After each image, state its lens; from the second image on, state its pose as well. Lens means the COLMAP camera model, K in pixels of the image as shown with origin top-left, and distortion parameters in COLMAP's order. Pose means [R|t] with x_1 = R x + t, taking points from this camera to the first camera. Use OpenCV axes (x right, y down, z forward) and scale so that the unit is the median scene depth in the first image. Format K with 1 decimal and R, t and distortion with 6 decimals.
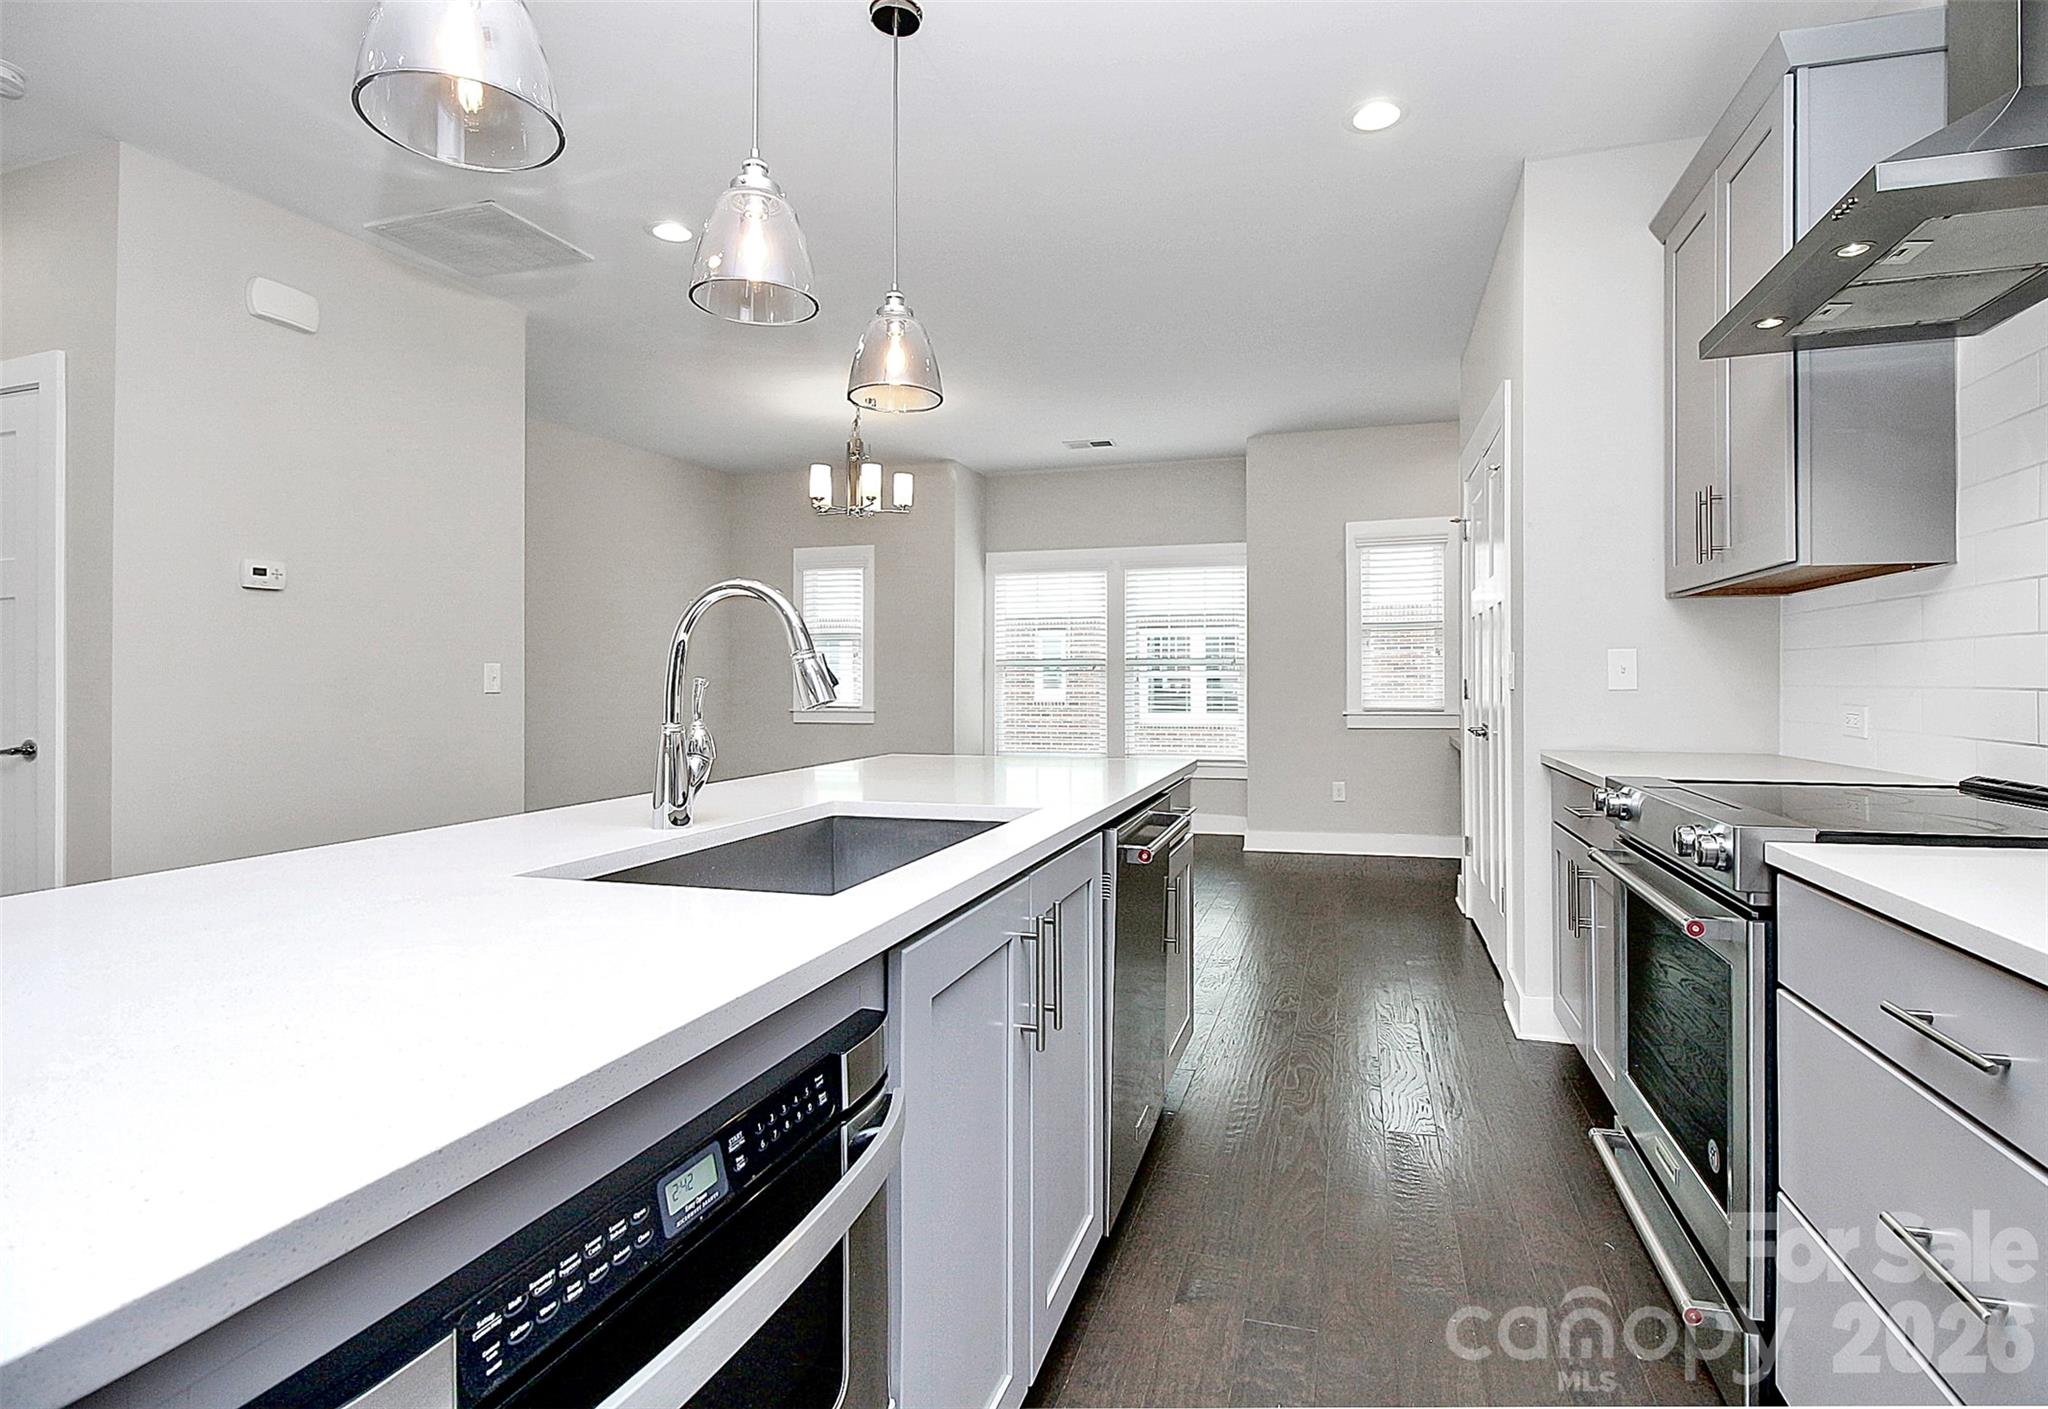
lens RADIAL K [[995.5, 0, 1025.0], [0, 995.5, 696.0], [0, 0, 1]] dist [0.000721, 0.000010]
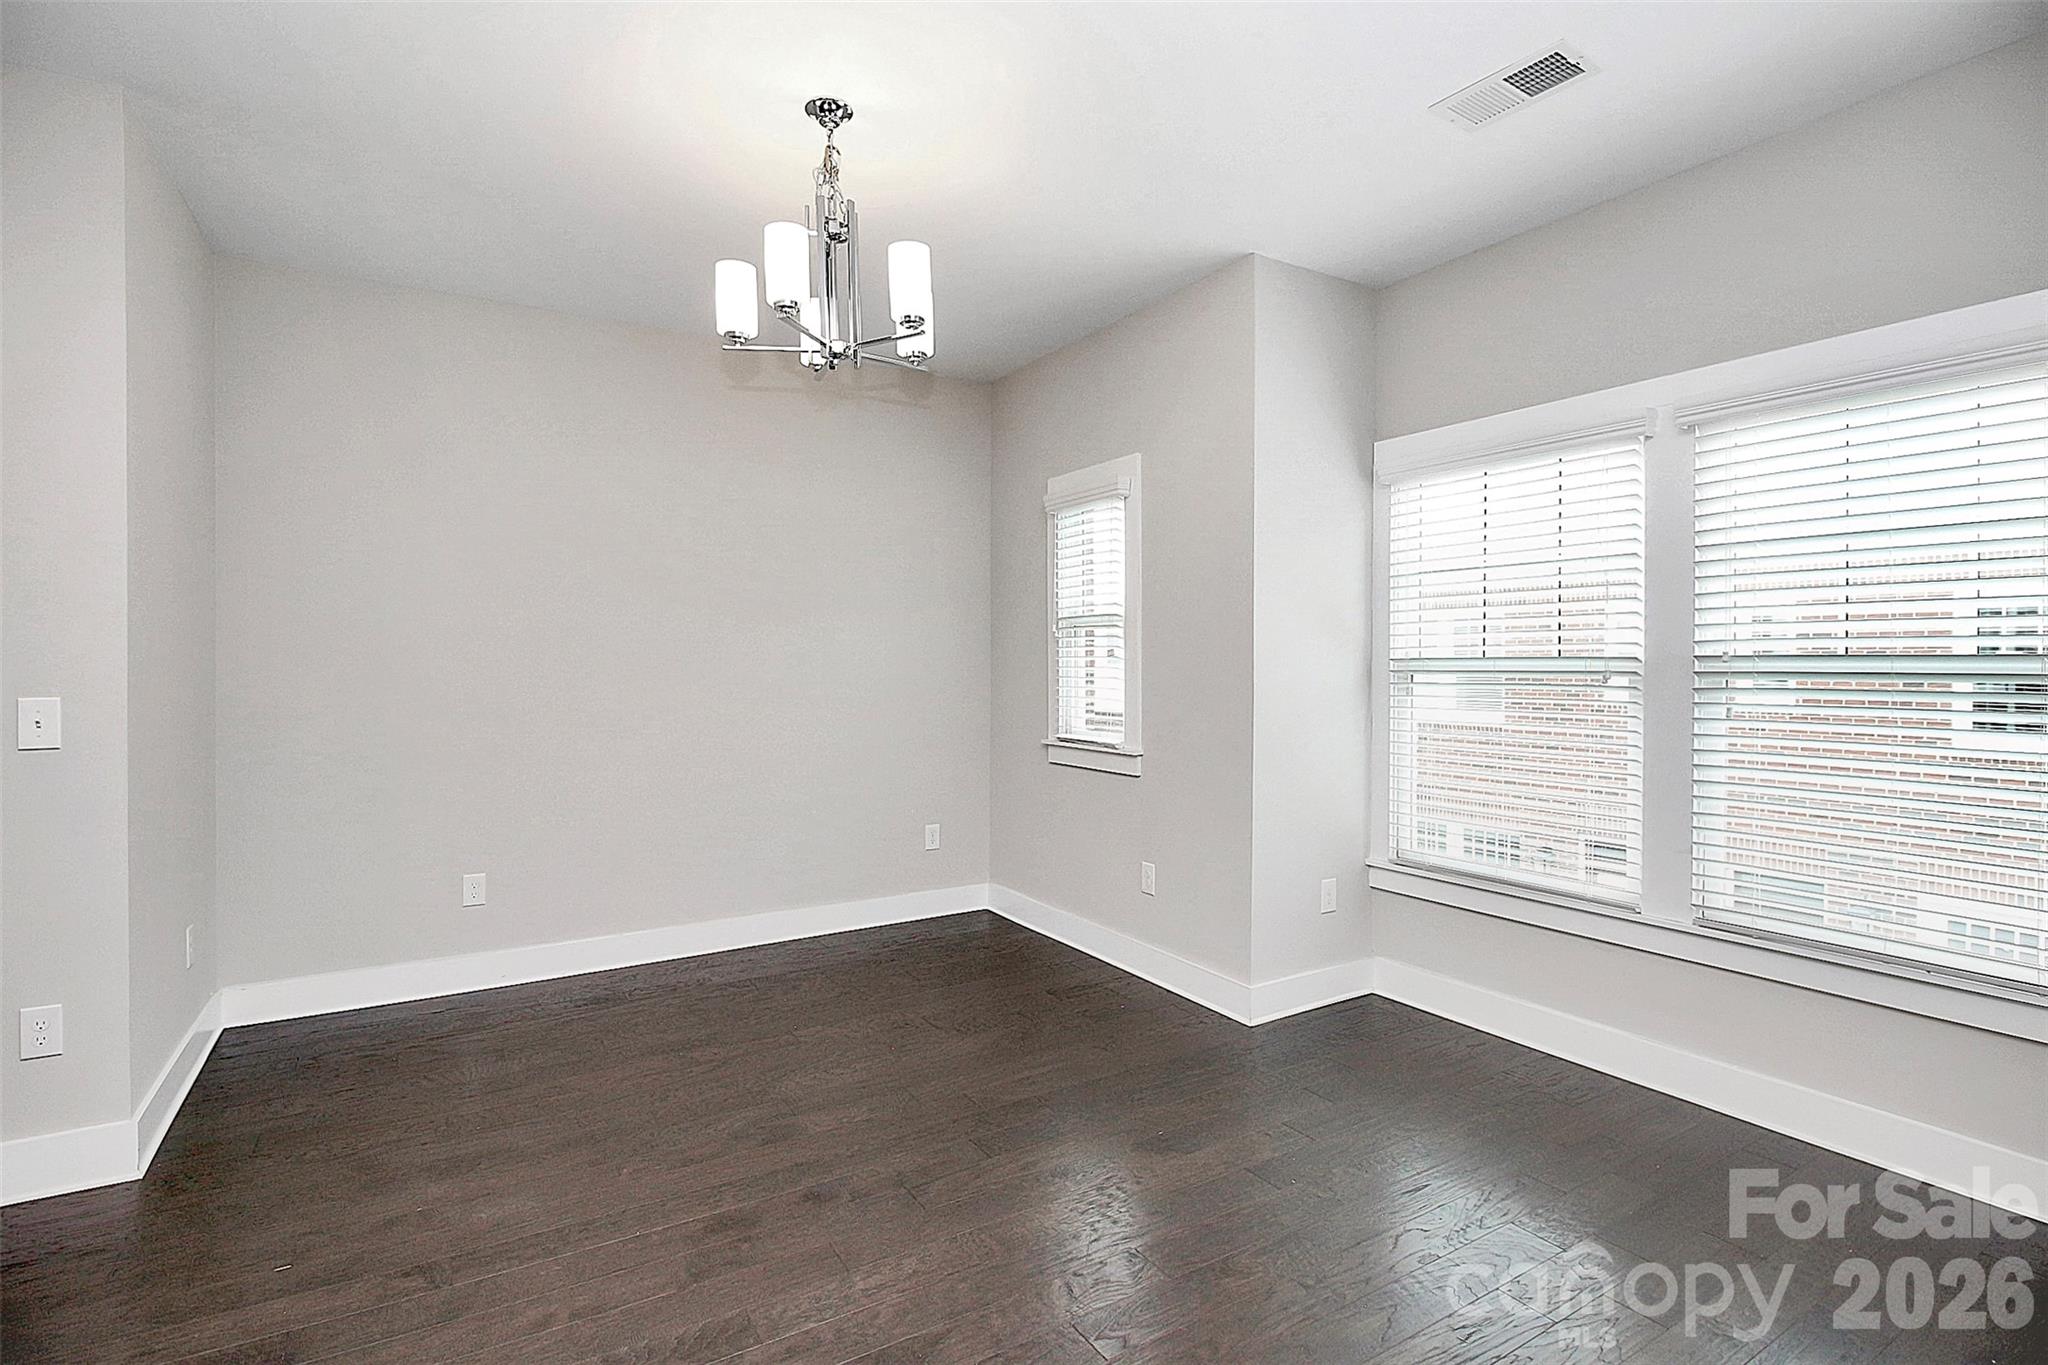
lens RADIAL K [[968.2, 0, 1023.4], [0, 968.2, 668.3], [0, 0, 1]] dist [0.002518, -0.000168]
pose [[0.773405, 0.002141, -0.633909, 0.137306], [-0.007621, 0.999953, -0.005921, -0.028603], [0.633867, 0.009410, 0.773385, 0.538238]]
